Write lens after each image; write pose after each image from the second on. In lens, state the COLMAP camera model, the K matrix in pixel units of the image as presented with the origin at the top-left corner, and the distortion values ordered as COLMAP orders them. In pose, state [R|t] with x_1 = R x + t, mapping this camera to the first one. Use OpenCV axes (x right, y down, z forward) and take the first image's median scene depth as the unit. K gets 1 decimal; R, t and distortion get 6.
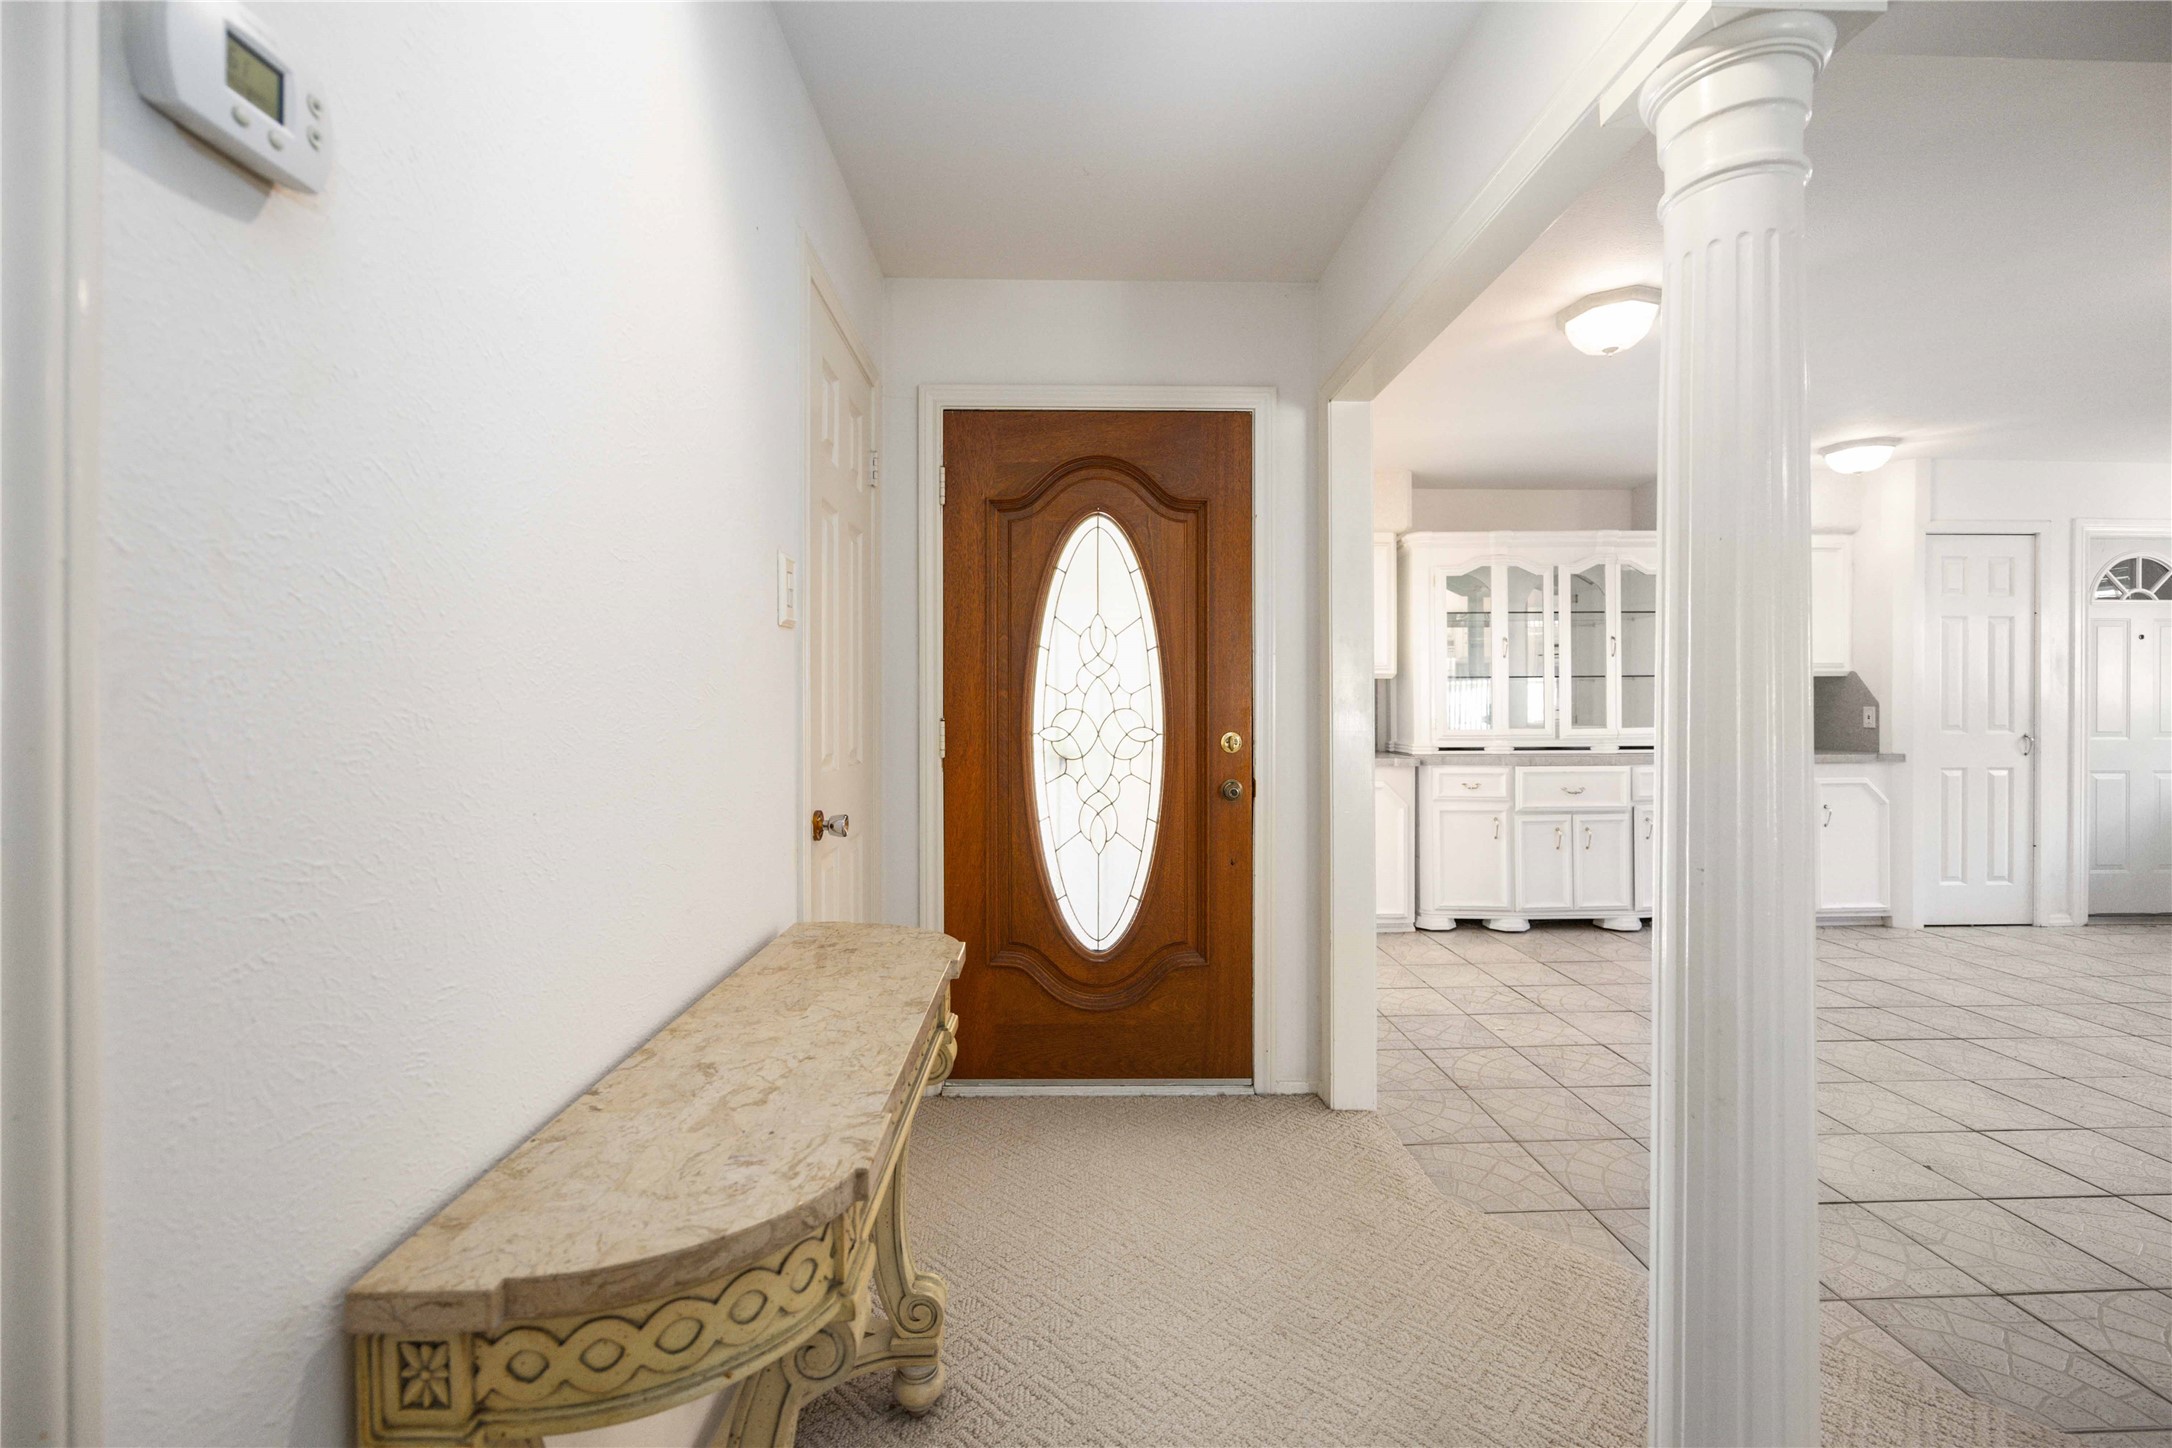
lens RADIAL K [[870.1, 0, 1088.6], [0, 870.1, 704.1], [0, 0, 1]] dist [-0.004299, 0.000409]
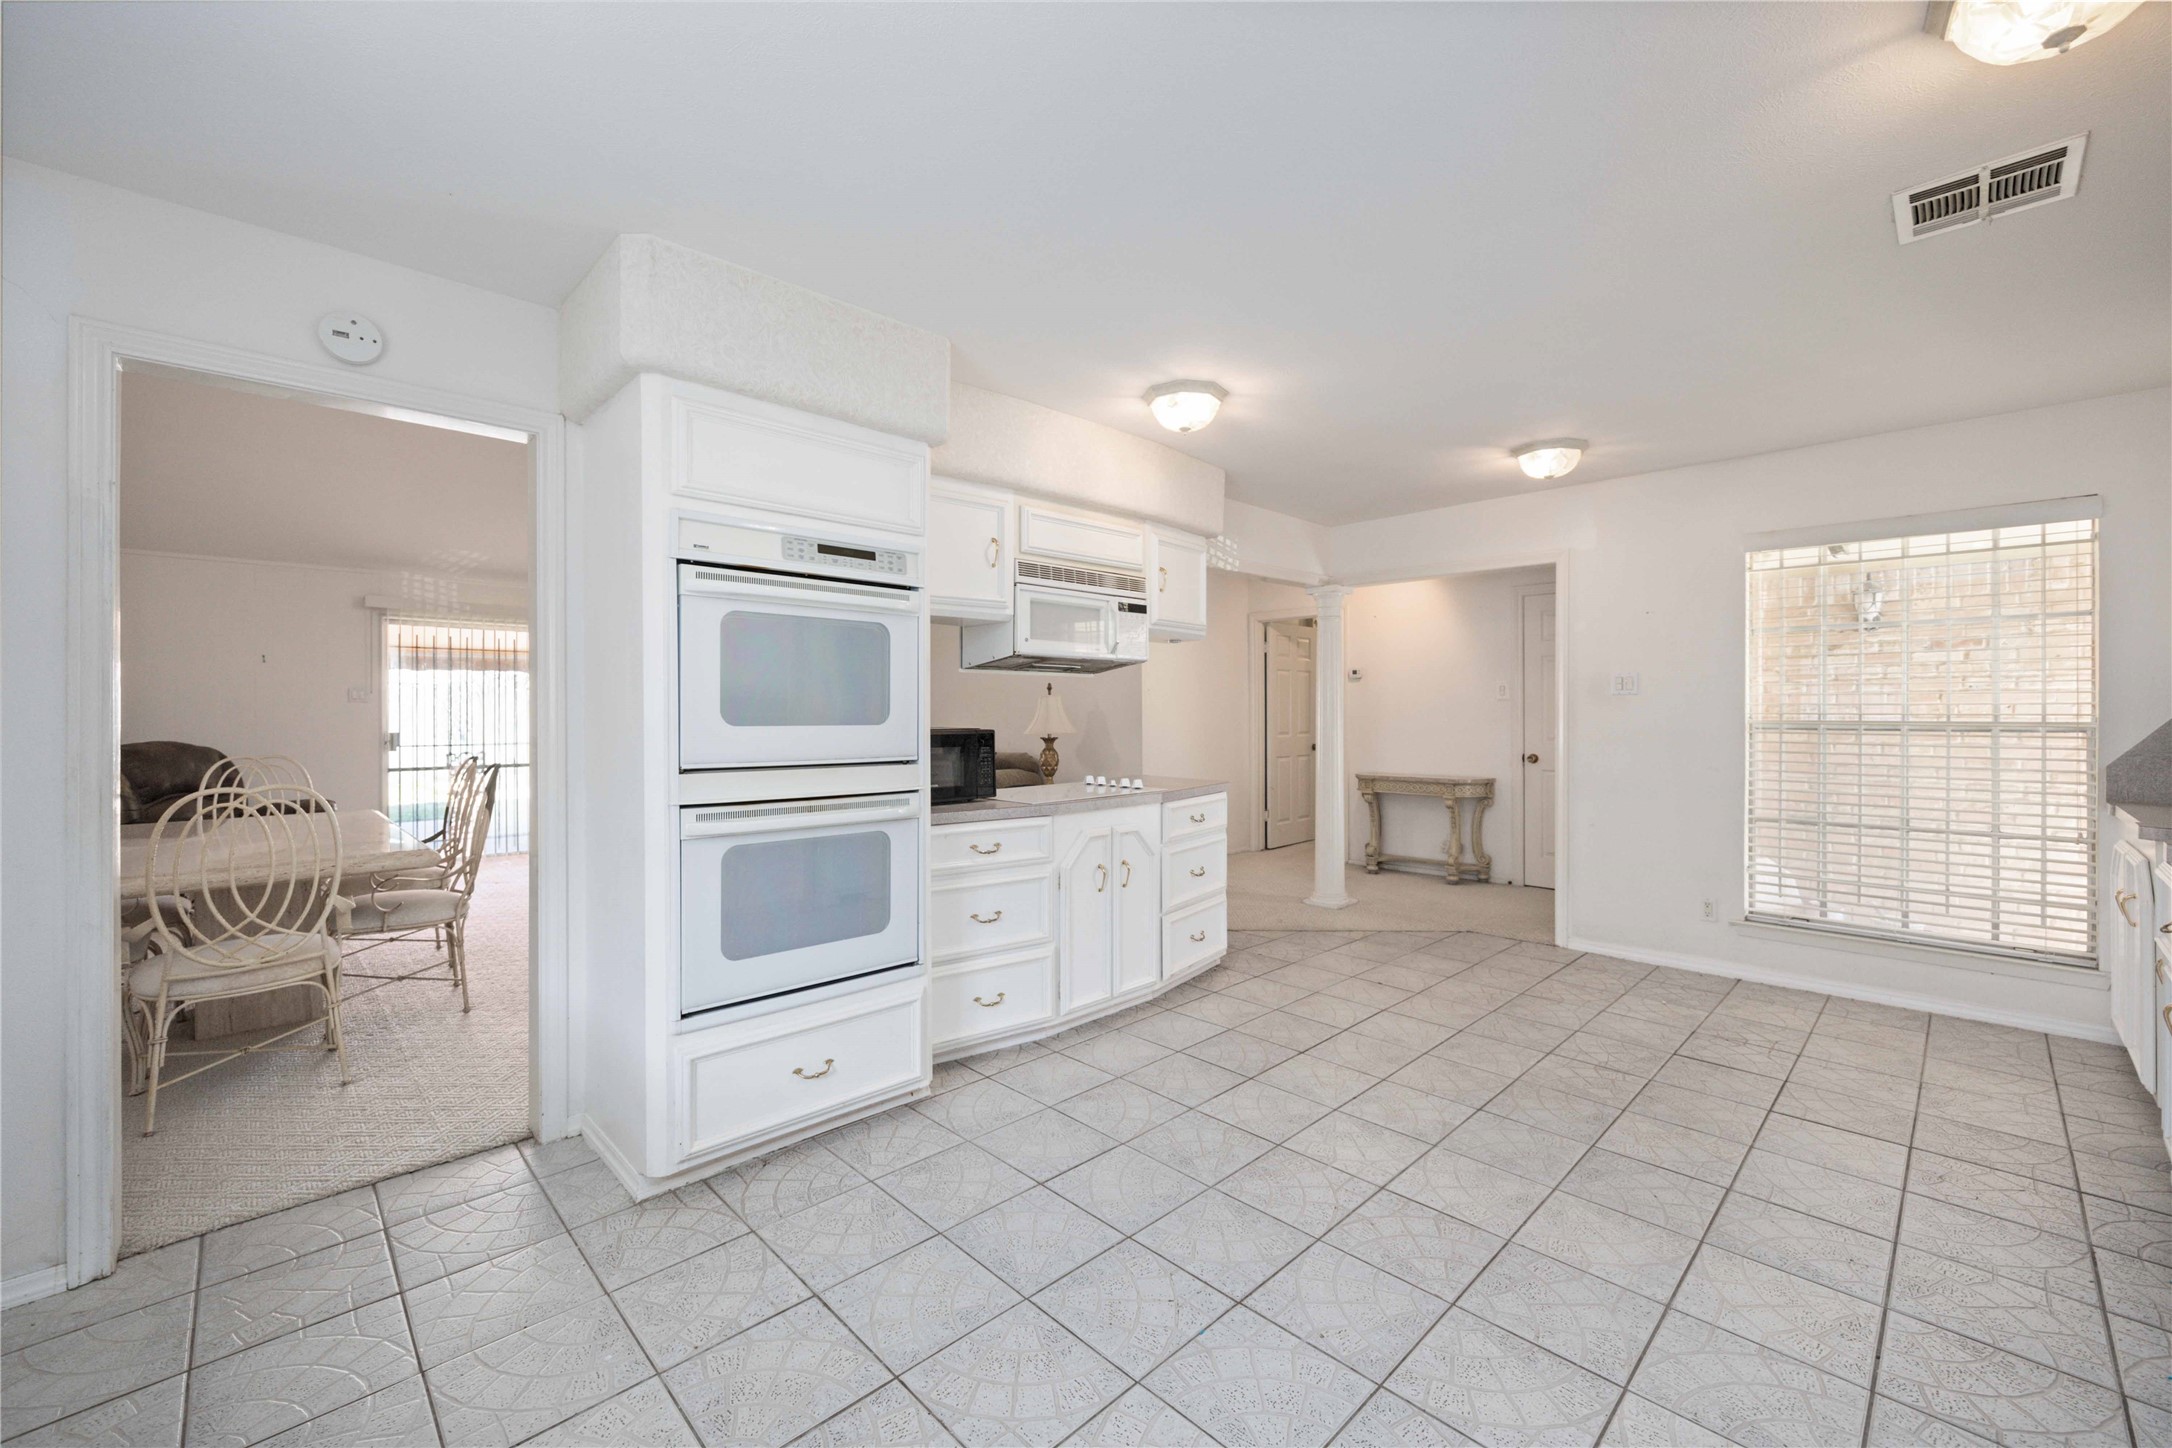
lens RADIAL K [[870.1, 0, 1084.4], [0, 870.1, 704.8], [0, 0, 1]] dist [-0.004299, 0.000409]
pose [[-0.736444, -0.001505, -0.676497, 1.282917], [0.003931, 0.999971, -0.006503, -0.019297], [0.676487, -0.007448, -0.736417, 0.929386]]
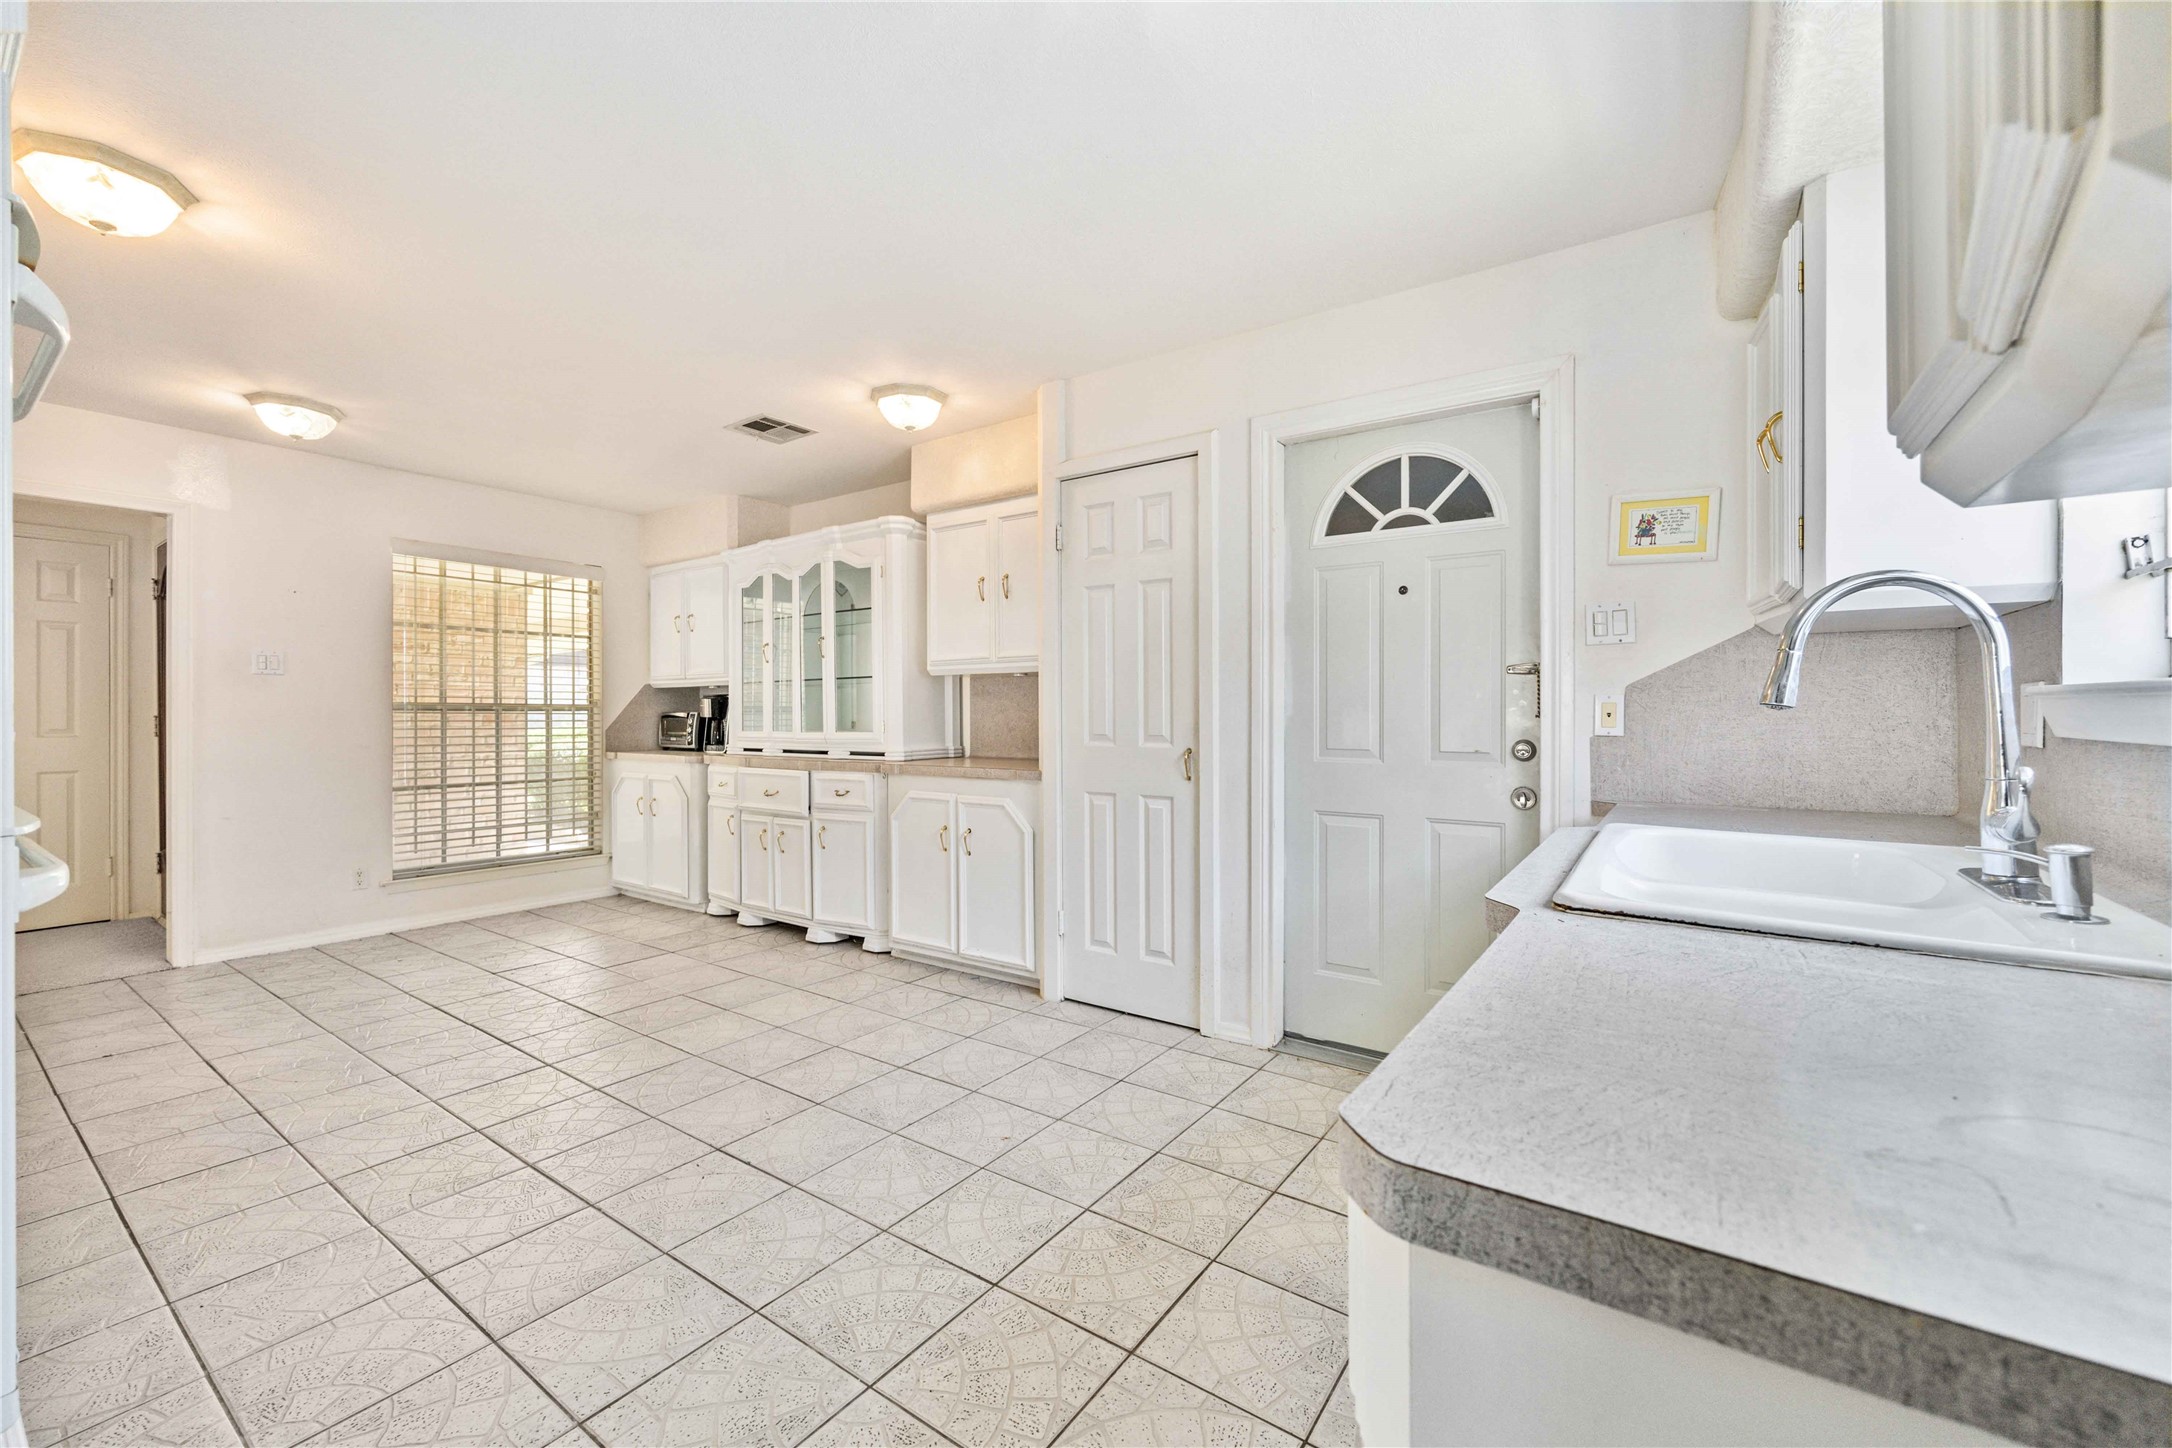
lens RADIAL K [[870.1, 0, 1085.2], [0, 870.1, 711.0], [0, 0, 1]] dist [-0.004299, 0.000409]
pose [[0.801706, -0.000584, -0.597718, 1.425303], [0.000483, 1.000000, -0.000329, 0.004959], [0.597718, -0.000025, 0.801706, 0.401493]]
